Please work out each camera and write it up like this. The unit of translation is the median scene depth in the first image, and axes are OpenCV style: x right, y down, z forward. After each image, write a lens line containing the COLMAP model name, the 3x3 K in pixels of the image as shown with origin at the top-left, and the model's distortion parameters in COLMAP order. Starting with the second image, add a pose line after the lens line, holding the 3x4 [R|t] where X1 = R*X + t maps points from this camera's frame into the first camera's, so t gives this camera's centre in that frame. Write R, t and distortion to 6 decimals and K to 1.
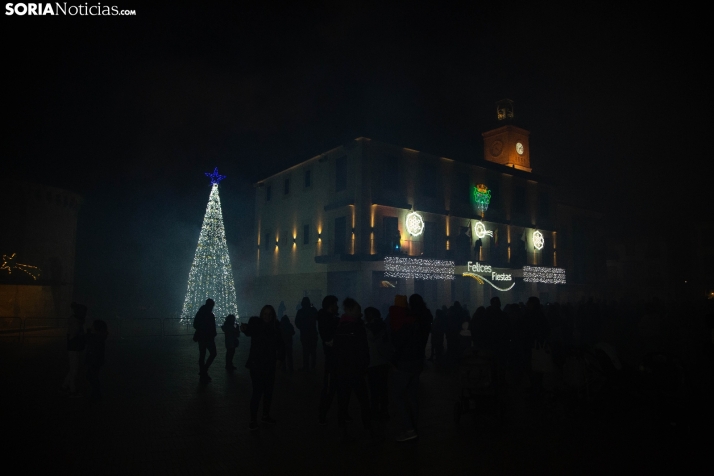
lens RADIAL K [[478.1, 0, 360.0], [0, 478.1, 249.0], [0, 0, 1]] dist [-0.108998, 0.048378]
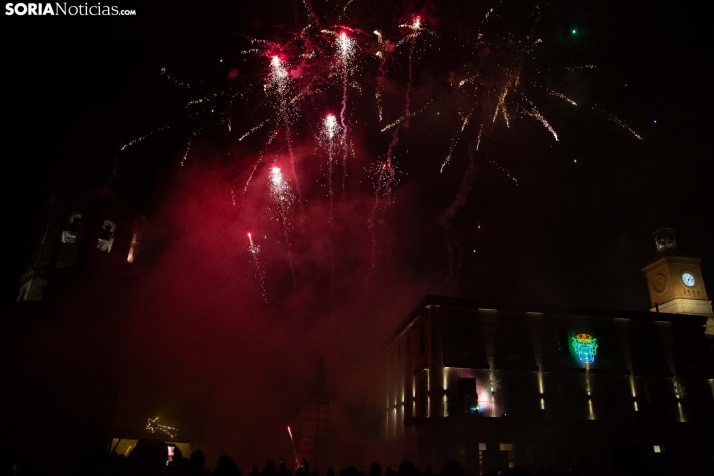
lens RADIAL K [[478.1, 0, 365.8], [0, 478.1, 255.6], [0, 0, 1]] dist [-0.108998, 0.048378]
pose [[0.883480, -0.159568, -0.440457, 0.347944], [0.017641, 0.950868, -0.309094, -0.007767], [0.468137, 0.265308, 0.842887, -0.013363]]
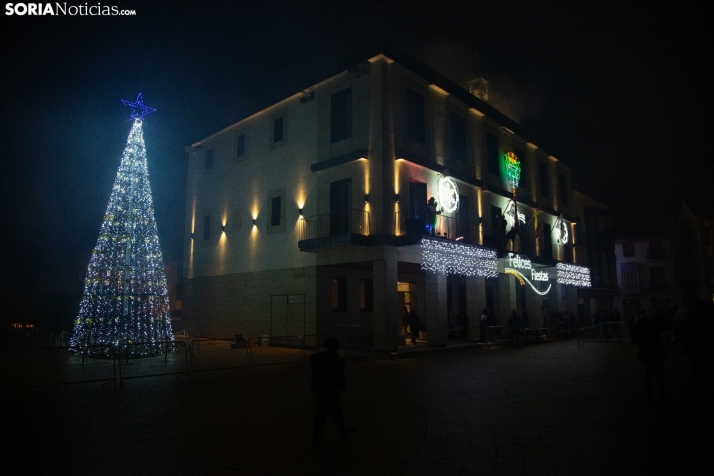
lens RADIAL K [[478.1, 0, 355.5], [0, 478.1, 245.7], [0, 0, 1]] dist [-0.108998, 0.048378]
pose [[0.982892, 0.012356, 0.183768, -0.137214], [-0.005576, 0.999286, -0.037365, 0.045664], [-0.184099, 0.035701, 0.982259, 0.361355]]
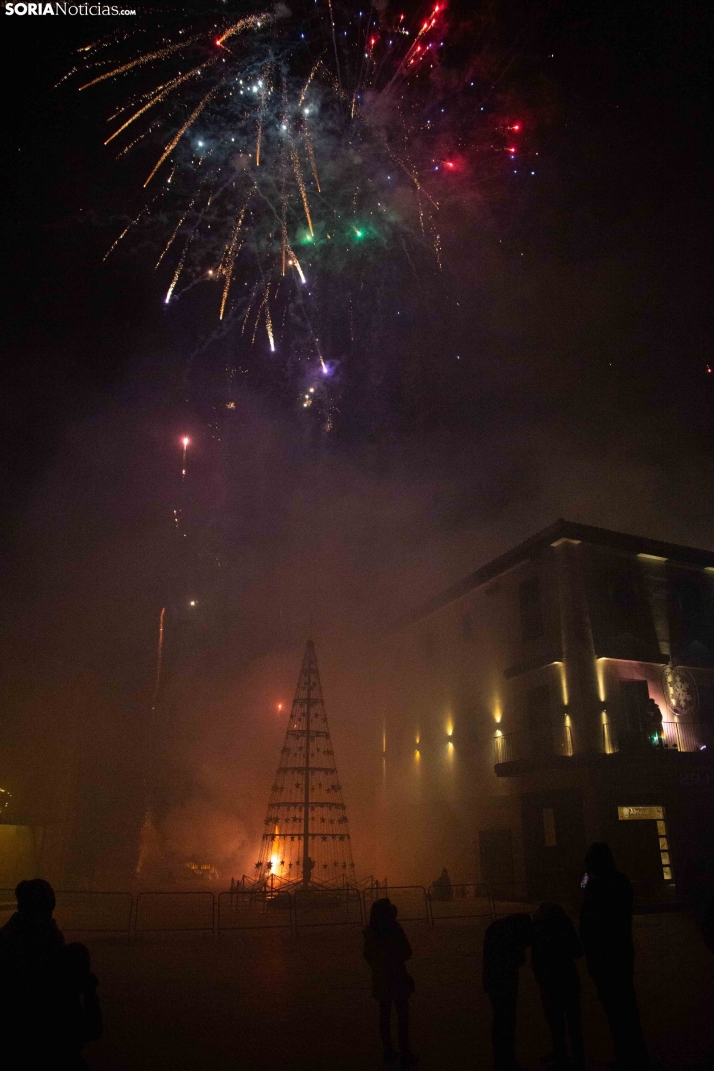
lens RADIAL K [[717.2, 0, 364.0], [0, 717.2, 544.8], [0, 0, 1]] dist [-0.108998, 0.048378]
pose [[0.976180, -0.092653, -0.196182, -0.059039], [0.029994, 0.953177, -0.300922, 0.015660], [0.214877, 0.287870, 0.933252, 0.159115]]
